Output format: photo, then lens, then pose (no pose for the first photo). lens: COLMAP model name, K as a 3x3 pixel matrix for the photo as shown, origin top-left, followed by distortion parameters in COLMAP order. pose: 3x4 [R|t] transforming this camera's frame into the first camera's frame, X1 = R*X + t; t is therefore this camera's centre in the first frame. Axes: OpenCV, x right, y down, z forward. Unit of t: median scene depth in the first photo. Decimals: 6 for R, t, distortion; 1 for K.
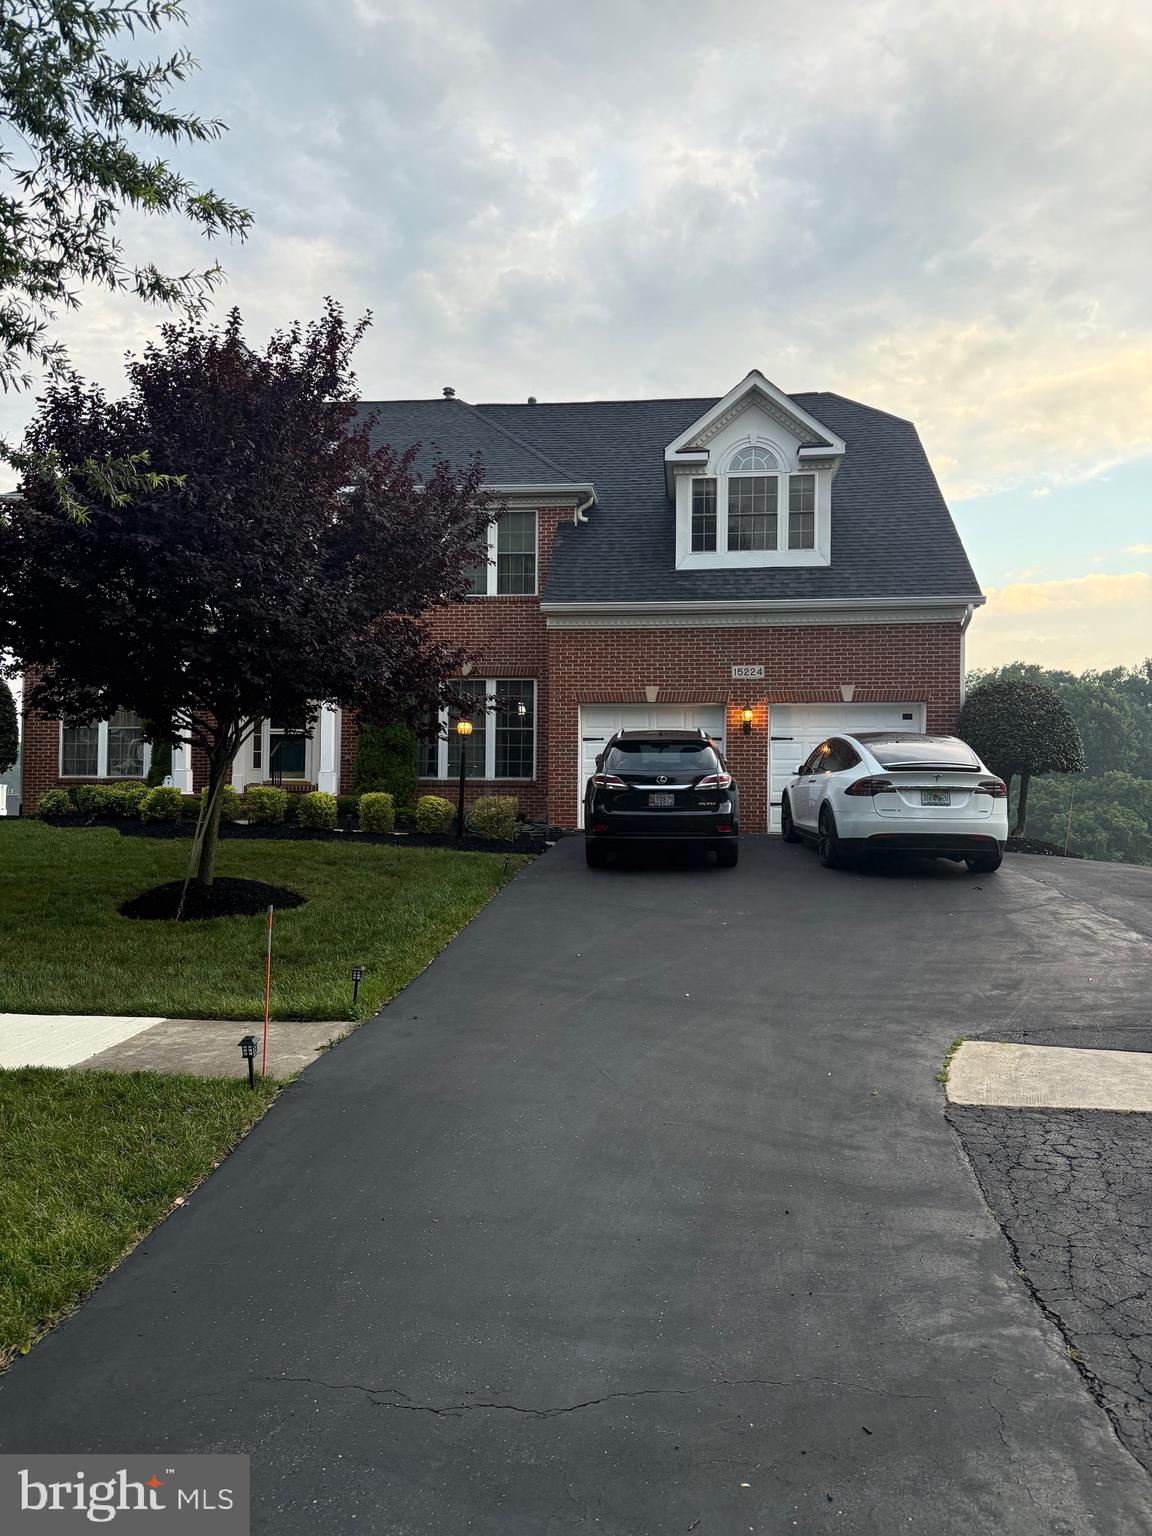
lens RADIAL K [[1052.2, 0, 567.8], [0, 1052.2, 780.8], [0, 0, 1]] dist [0.060586, -0.081462]
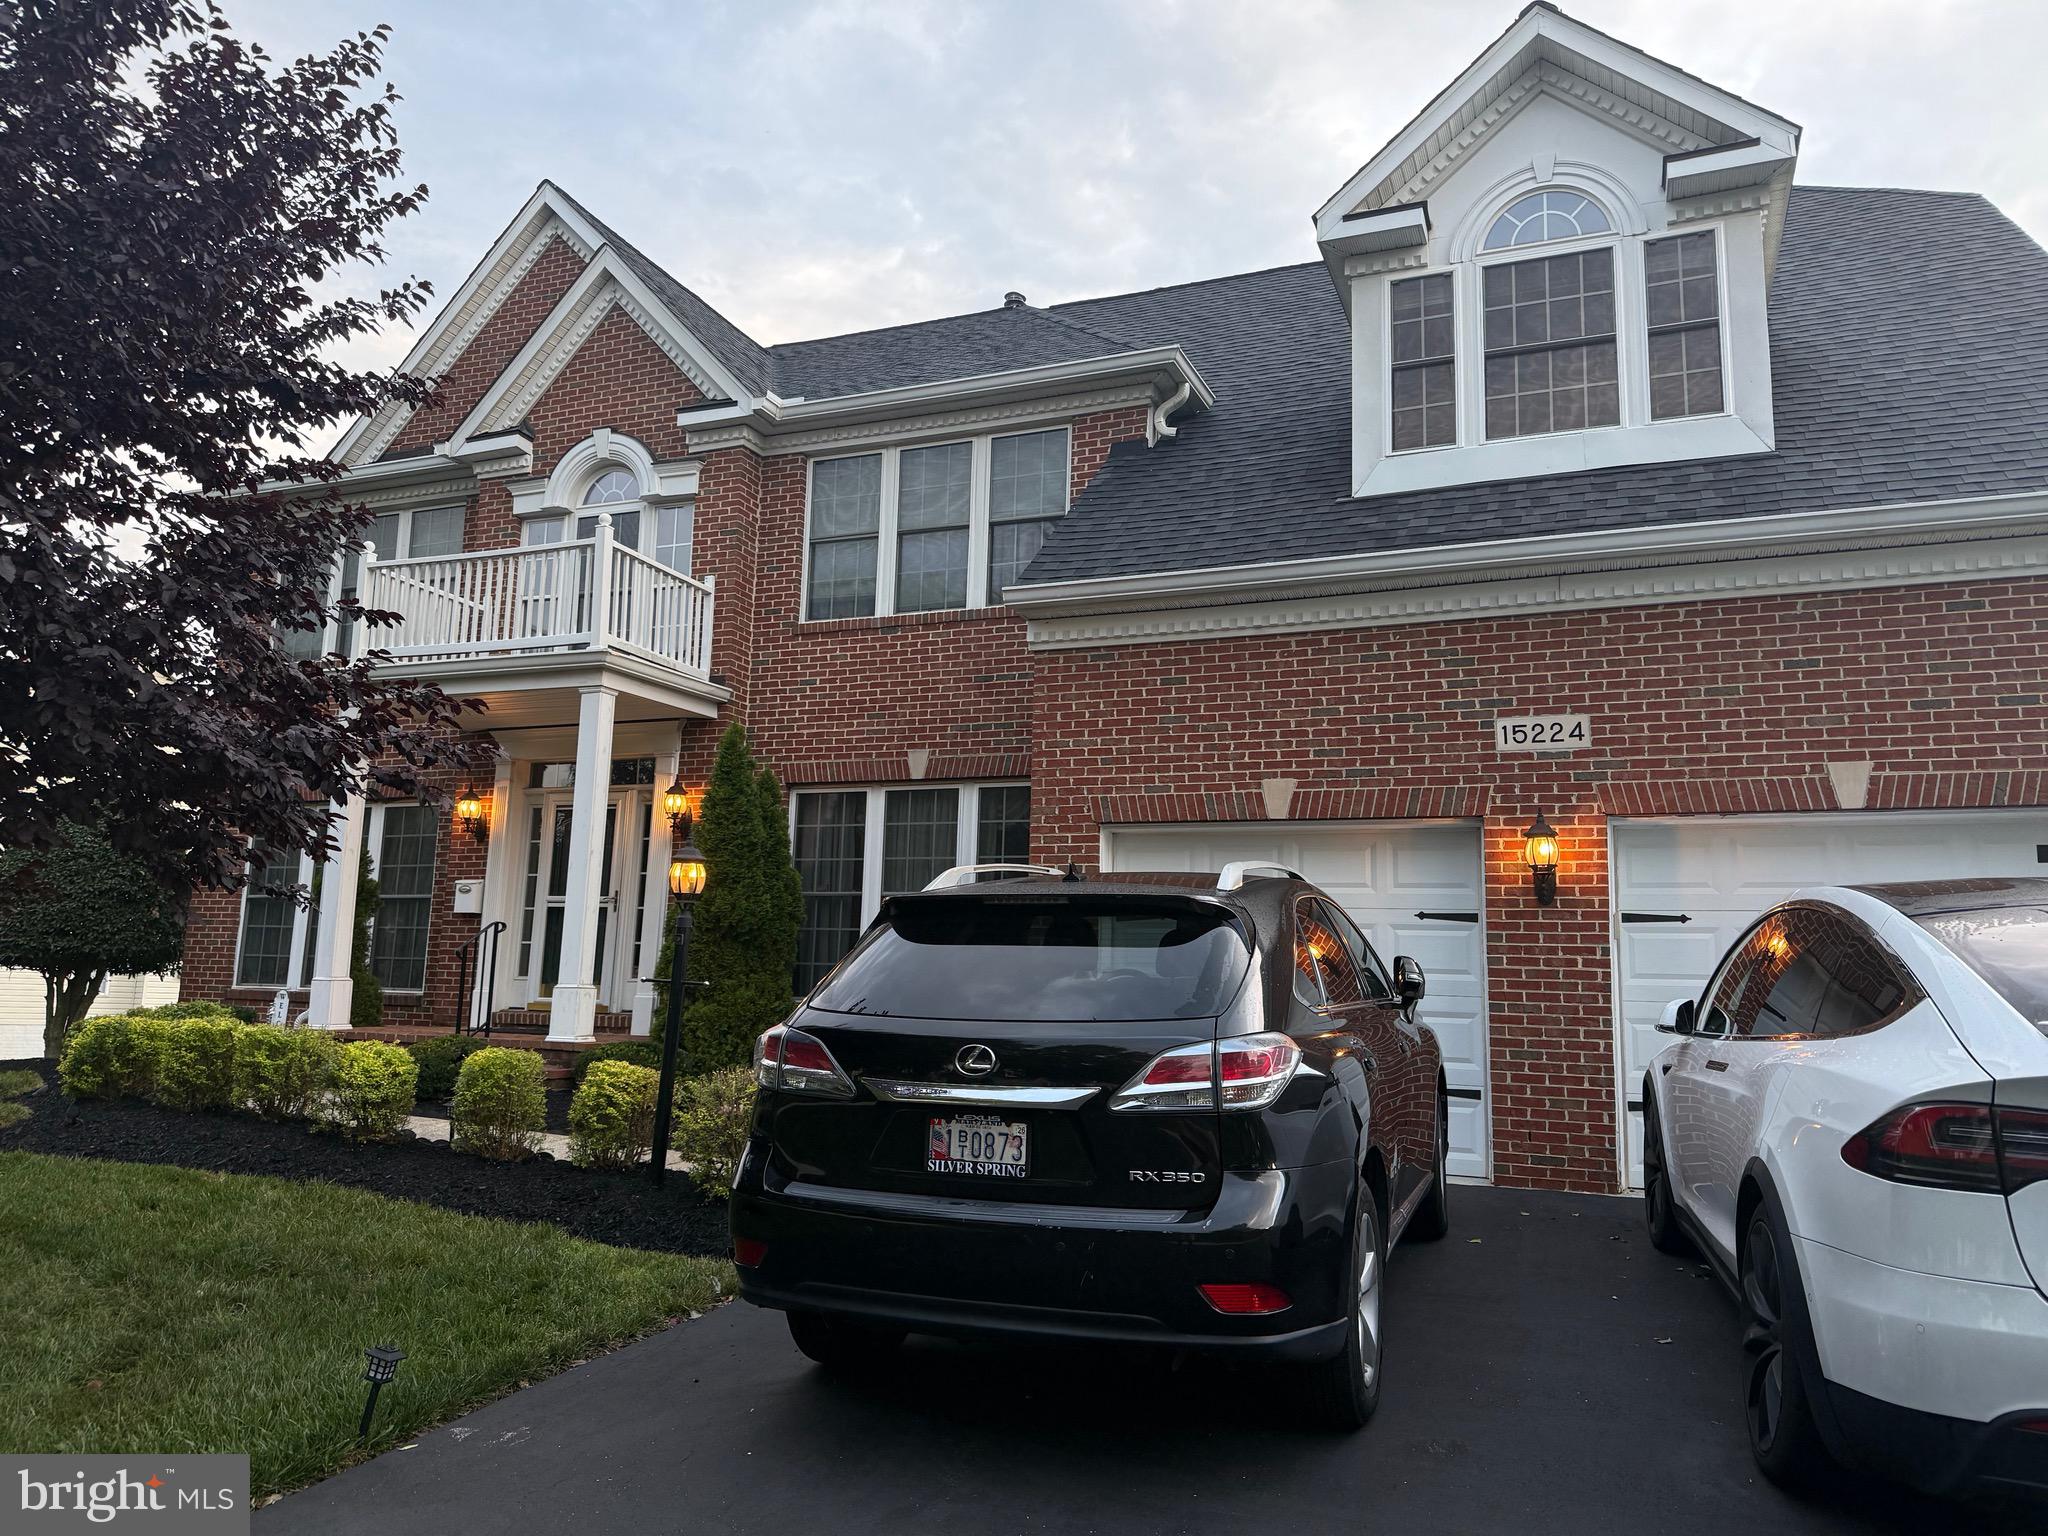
lens RADIAL K [[1403.0, 0, 1014.5], [0, 1403.0, 777.7], [0, 0, 1]] dist [0.060586, -0.081462]
pose [[0.959837, -0.023620, -0.279563, 0.138546], [-0.018117, 0.989152, -0.145775, -0.013734], [0.279973, 0.144985, 0.948997, 0.508813]]
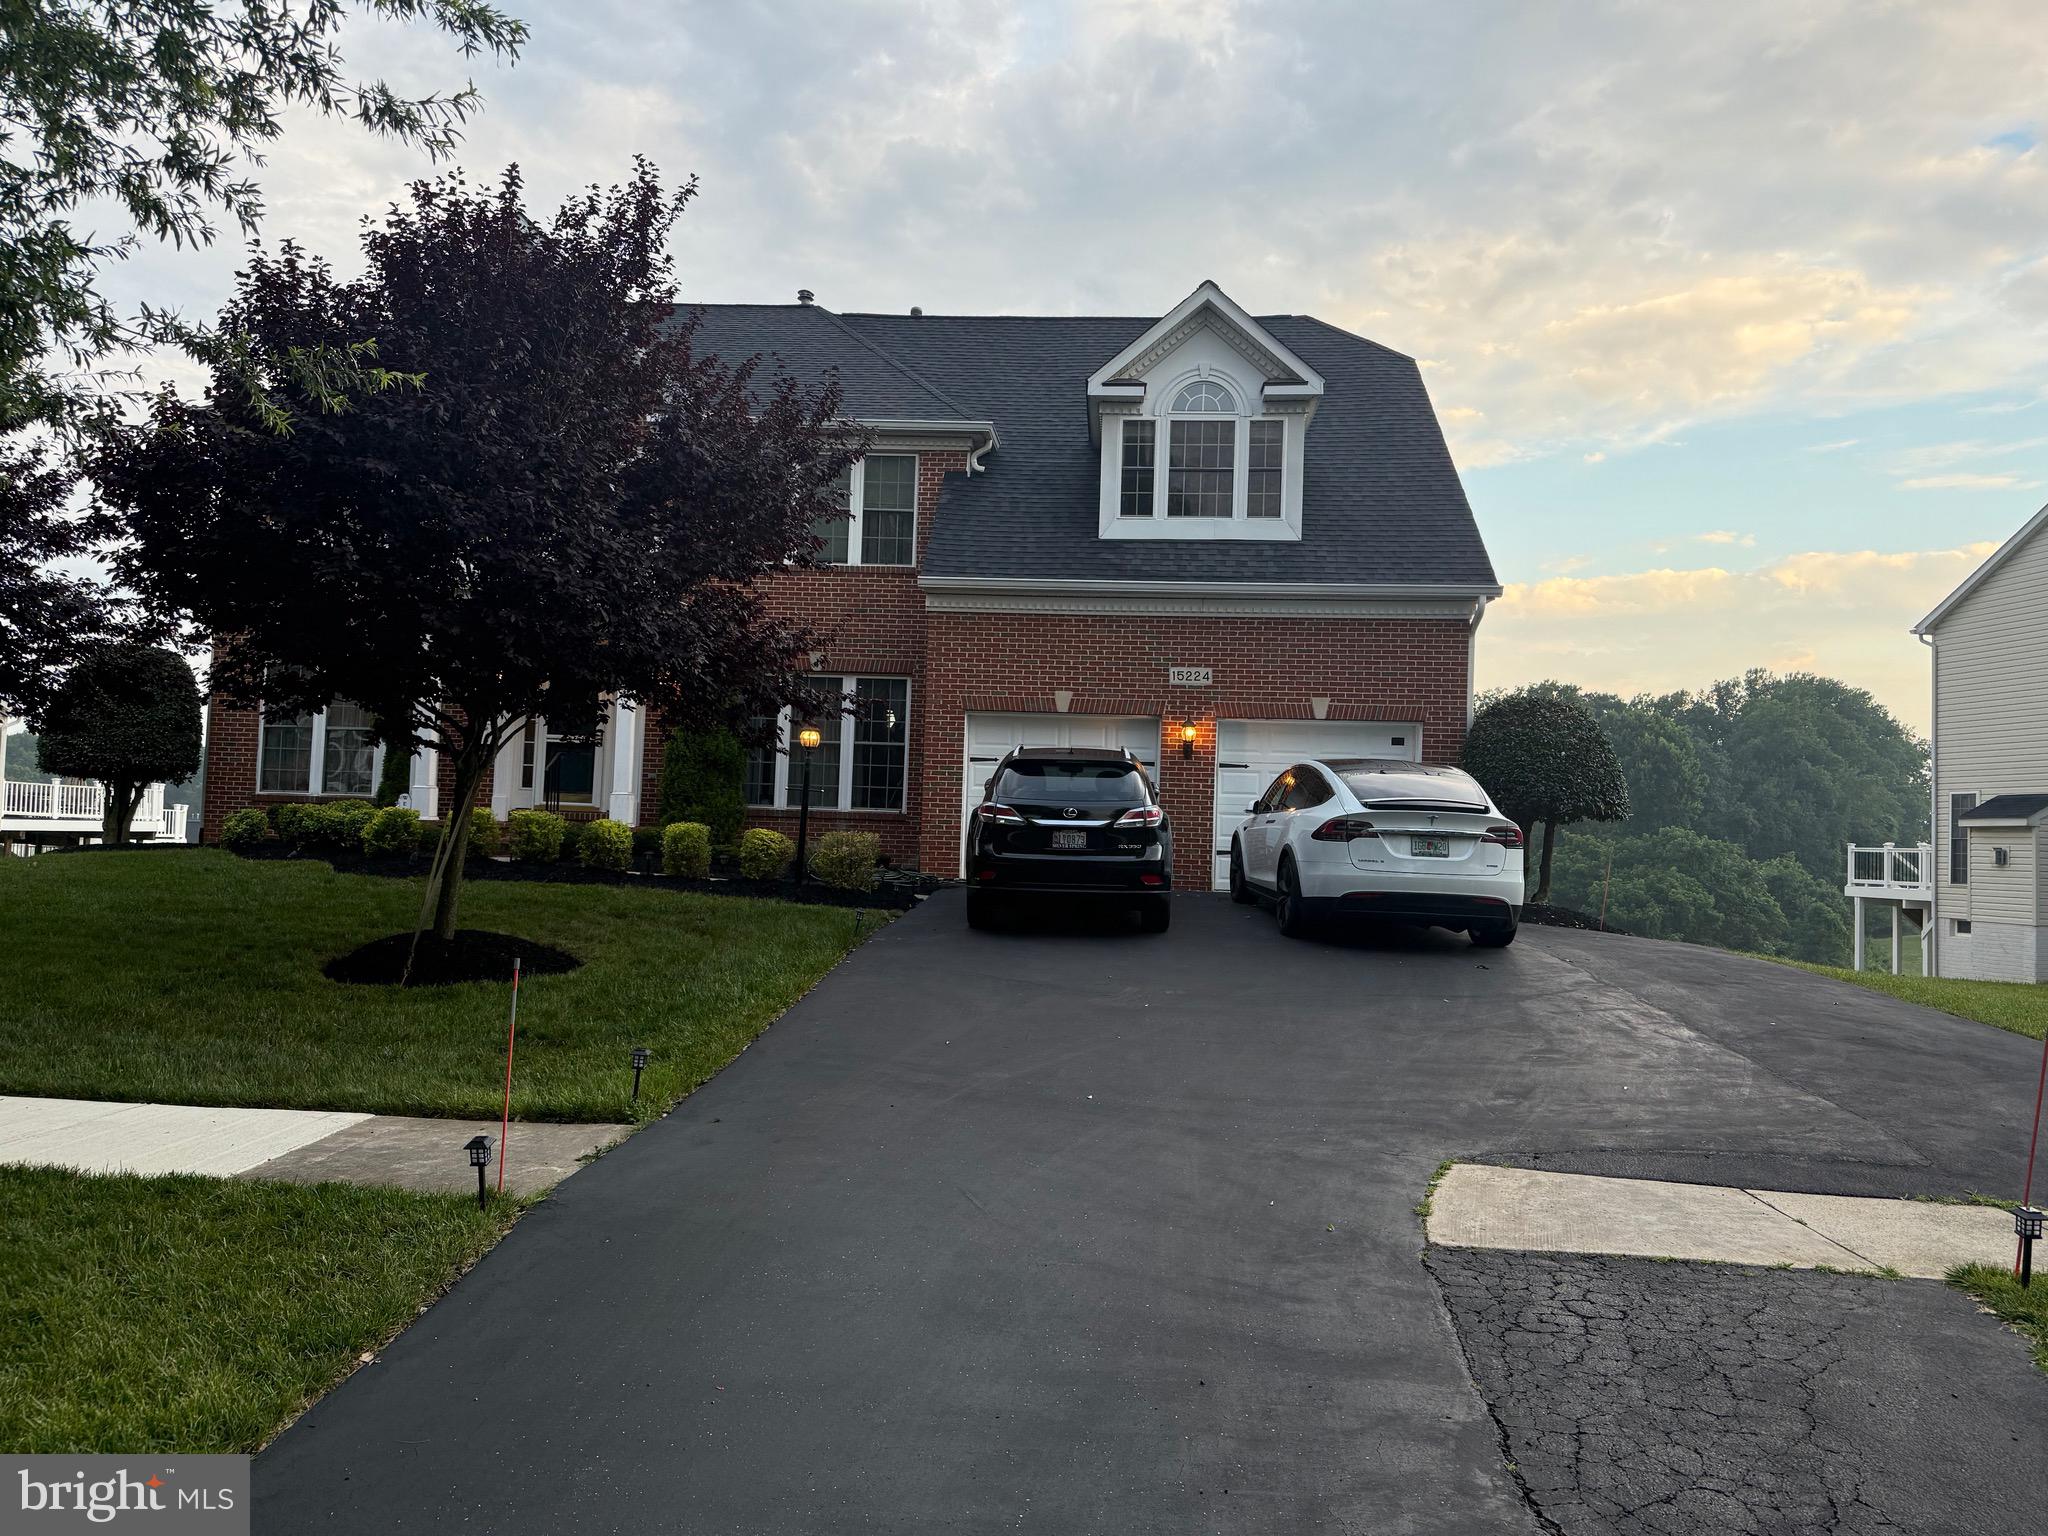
lens RADIAL K [[1403.0, 0, 1003.6], [0, 1403.0, 784.7], [0, 0, 1]] dist [0.060586, -0.081462]
pose [[0.999086, 0.026827, 0.033285, 0.006145], [-0.025923, 0.999291, -0.027312, 0.005415], [-0.033994, 0.026424, 0.999073, 0.003308]]
